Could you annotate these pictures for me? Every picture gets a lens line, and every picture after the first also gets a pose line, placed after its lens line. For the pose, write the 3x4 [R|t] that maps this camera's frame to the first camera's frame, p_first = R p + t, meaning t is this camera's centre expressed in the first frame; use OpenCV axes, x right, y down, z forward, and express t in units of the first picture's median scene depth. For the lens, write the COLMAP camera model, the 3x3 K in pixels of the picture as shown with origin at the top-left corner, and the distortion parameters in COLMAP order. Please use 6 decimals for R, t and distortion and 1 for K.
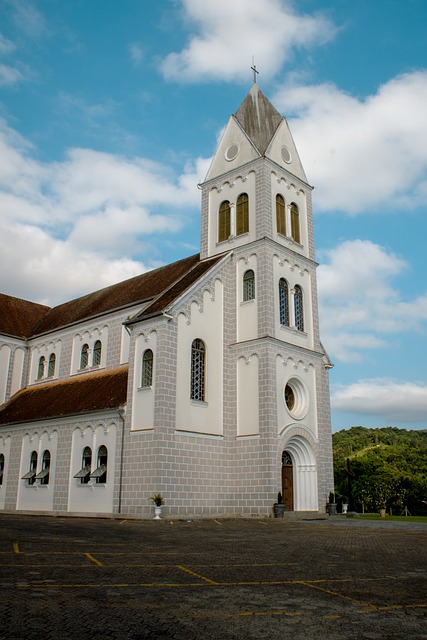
lens RADIAL K [[594.8, 0, 213.5], [0, 594.8, 320.0], [0, 0, 1]] dist [-0.015280, -0.007092]
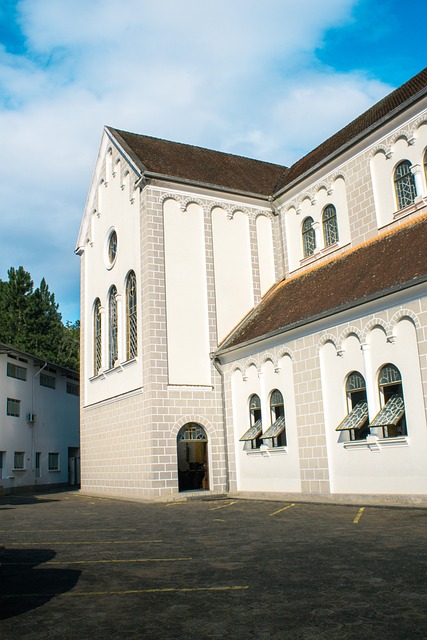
lens RADIAL K [[594.8, 0, 213.5], [0, 594.8, 320.0], [0, 0, 1]] dist [-0.015280, -0.007092]
pose [[0.950511, -0.127240, -0.283440, -0.226808], [0.145533, 0.988358, 0.044357, 0.120231], [0.274496, -0.083412, 0.957964, 0.434023]]
